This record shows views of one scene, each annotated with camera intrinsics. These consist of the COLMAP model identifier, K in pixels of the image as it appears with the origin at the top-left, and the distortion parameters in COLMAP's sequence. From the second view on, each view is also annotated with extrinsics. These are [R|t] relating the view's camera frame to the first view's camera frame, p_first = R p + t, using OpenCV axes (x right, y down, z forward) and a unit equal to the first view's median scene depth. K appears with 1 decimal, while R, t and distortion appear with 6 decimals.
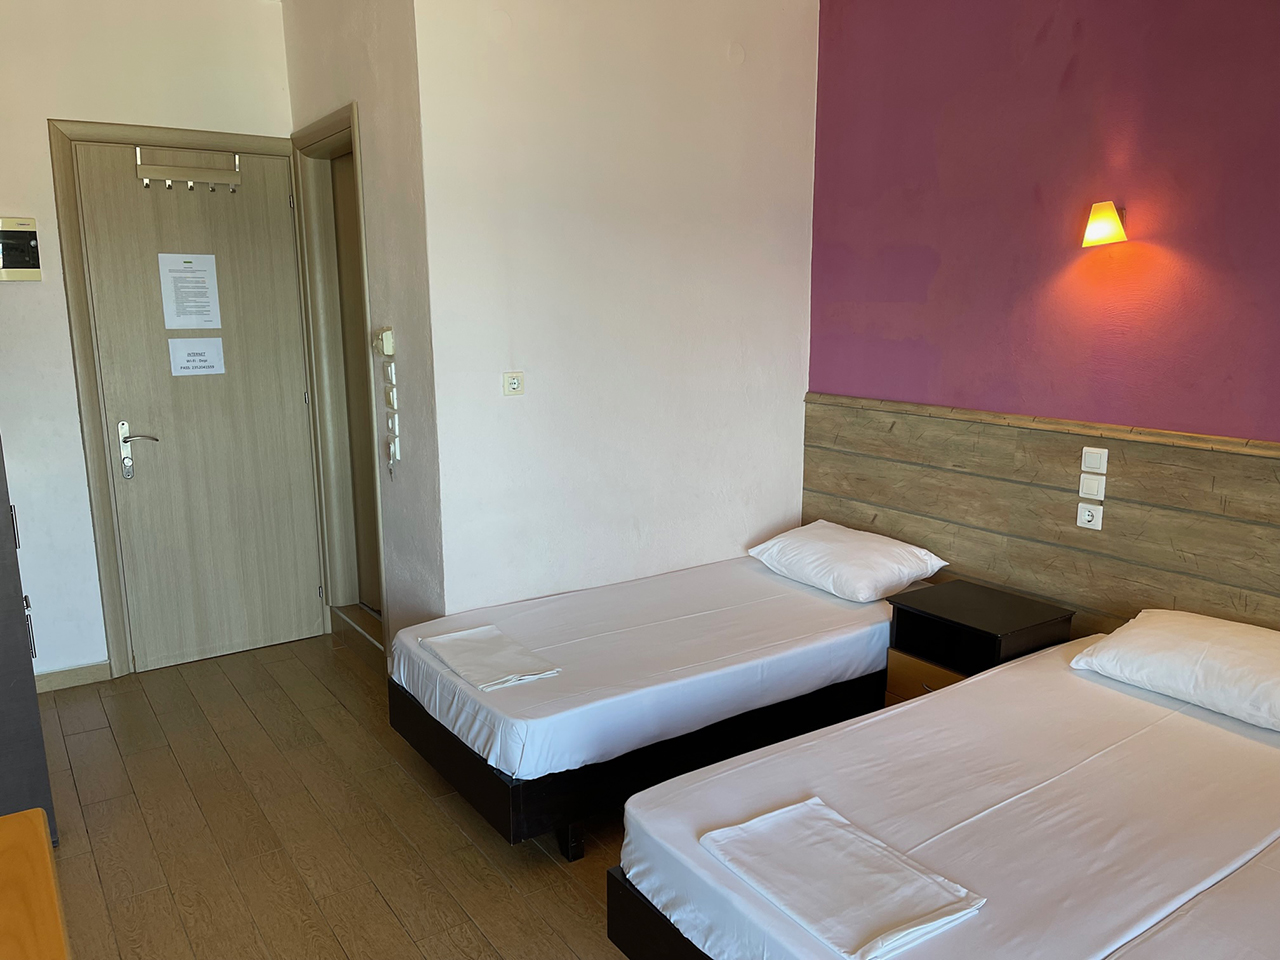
lens RADIAL K [[966.3, 0, 630.2], [0, 966.3, 483.2], [0, 0, 1]] dist [0.069296, -0.088222]
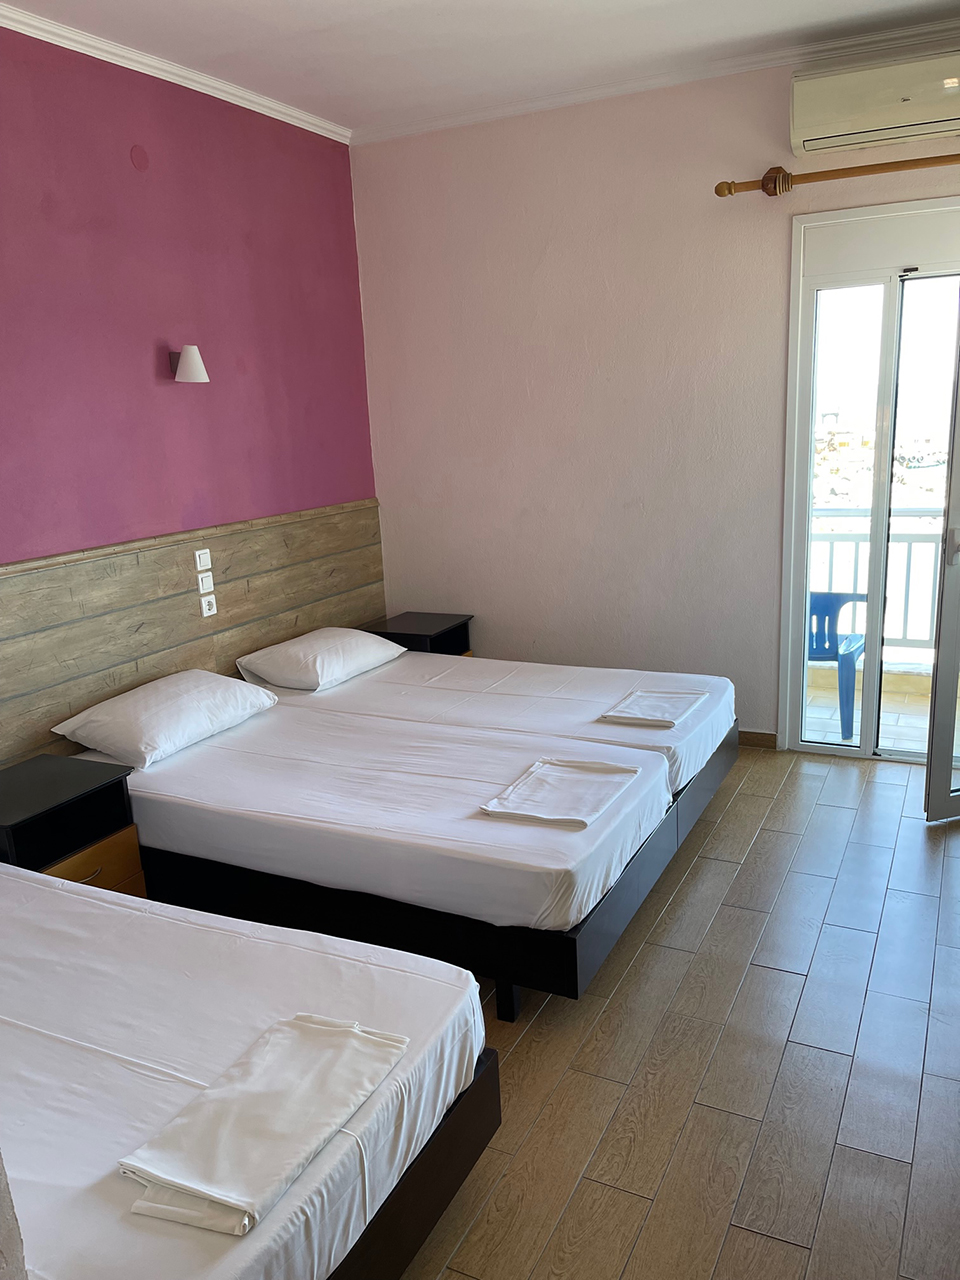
lens RADIAL K [[966.3, 0, 472.7], [0, 966.3, 648.7], [0, 0, 1]] dist [0.069296, -0.088222]
pose [[-0.478259, -0.182212, 0.859108, -0.576532], [0.220344, 0.922053, 0.318226, -0.183672], [-0.850128, 0.341493, -0.400831, 0.979838]]
